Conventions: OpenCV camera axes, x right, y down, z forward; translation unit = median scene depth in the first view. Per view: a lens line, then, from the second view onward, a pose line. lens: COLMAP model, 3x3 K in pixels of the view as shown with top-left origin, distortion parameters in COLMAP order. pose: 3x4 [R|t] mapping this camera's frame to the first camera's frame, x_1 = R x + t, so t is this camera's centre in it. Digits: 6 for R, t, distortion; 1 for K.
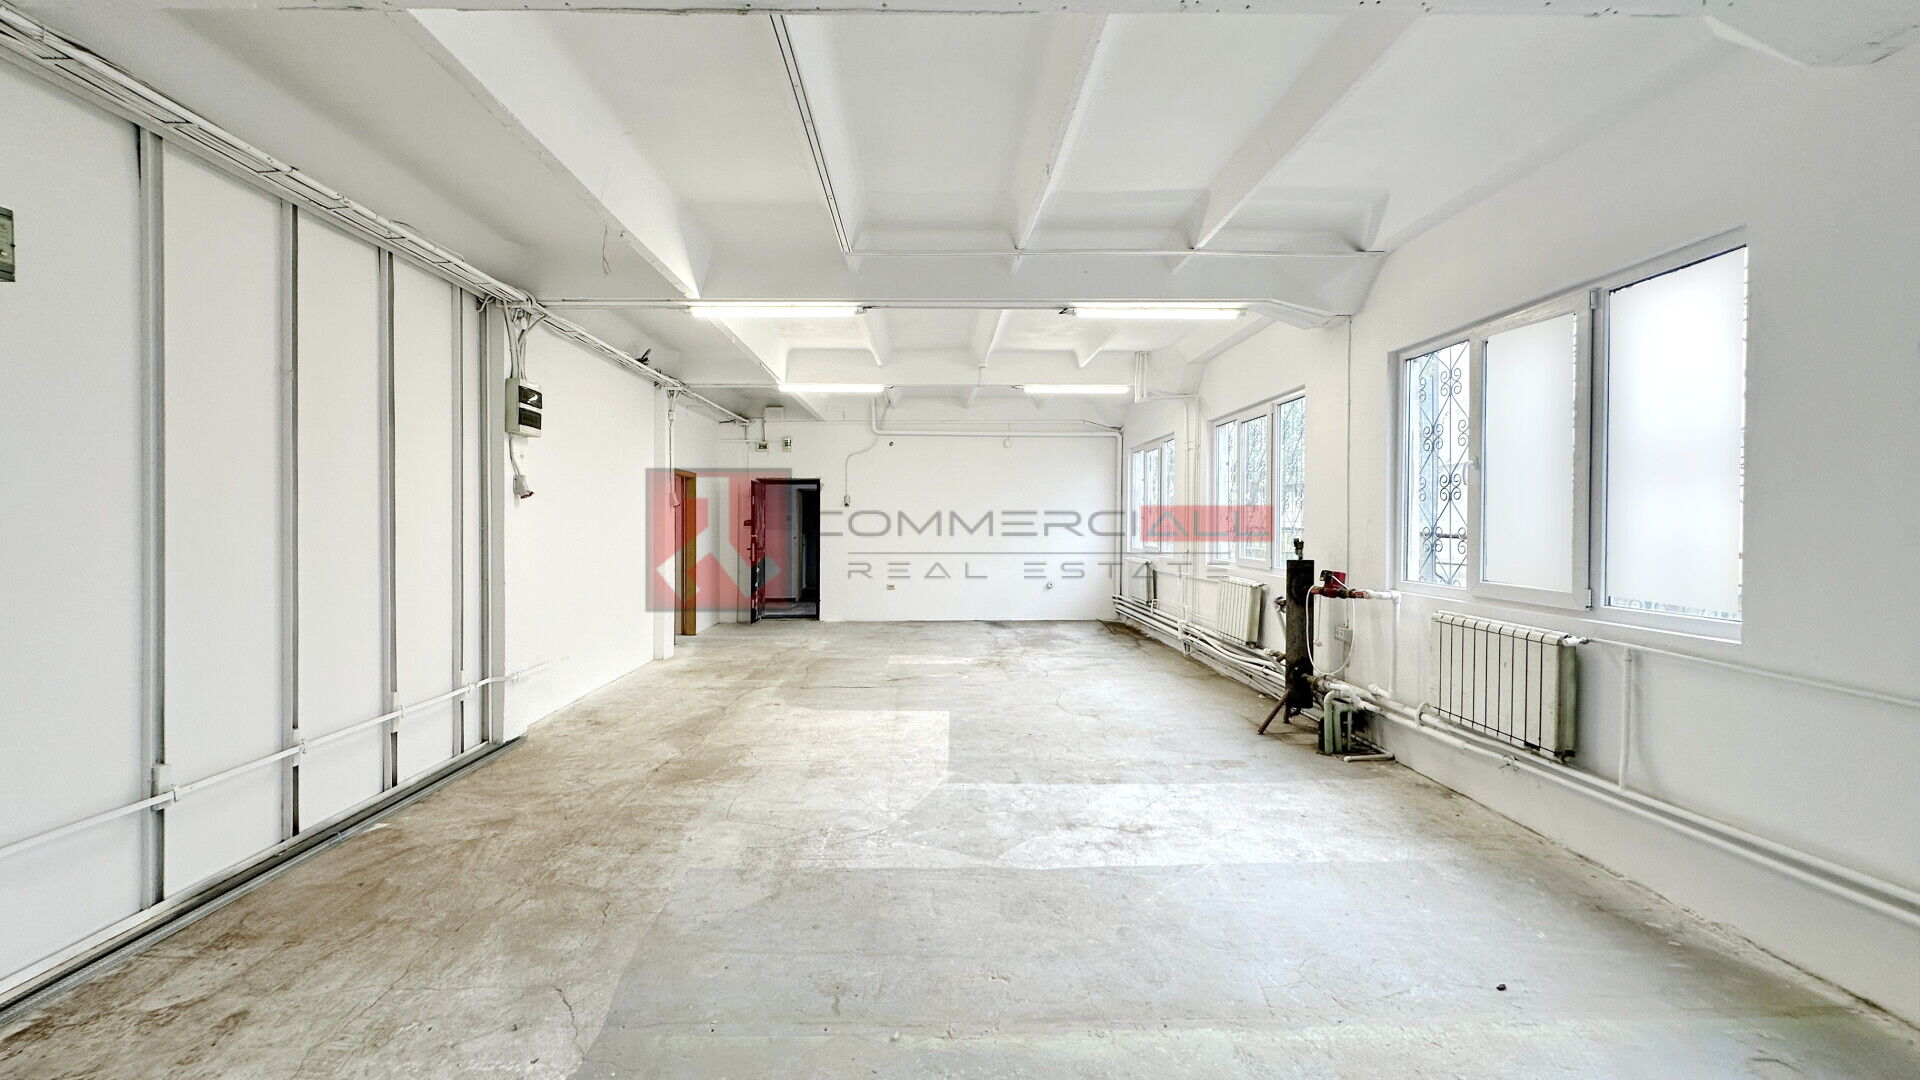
lens RADIAL K [[781.2, 0, 961.1], [0, 781.2, 533.6], [0, 0, 1]] dist [-0.000327, -0.000310]
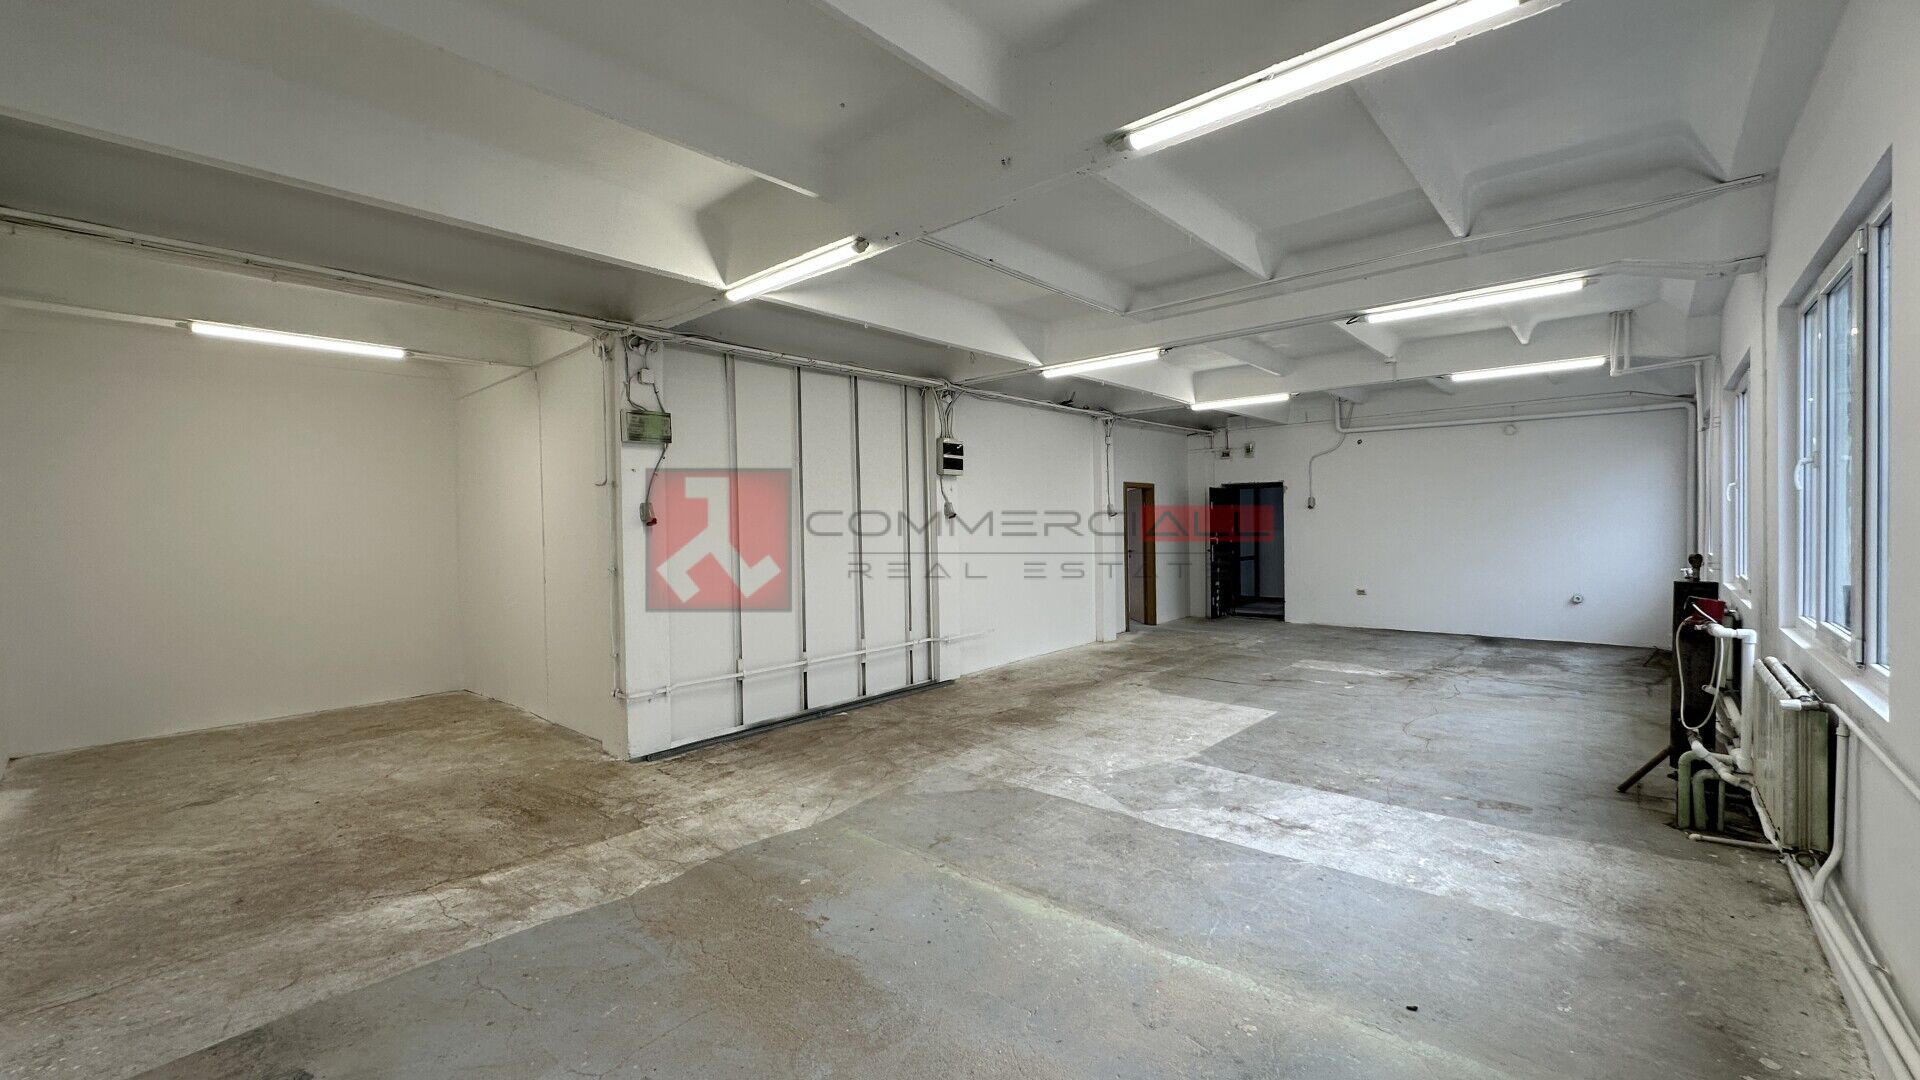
lens RADIAL K [[781.2, 0, 961.1], [0, 781.2, 533.6], [0, 0, 1]] dist [-0.000327, -0.000310]
pose [[0.736389, -0.001233, -0.676557, 0.568479], [0.005462, 0.999977, 0.004121, -0.027723], [0.676536, -0.006730, 0.736379, -0.087648]]
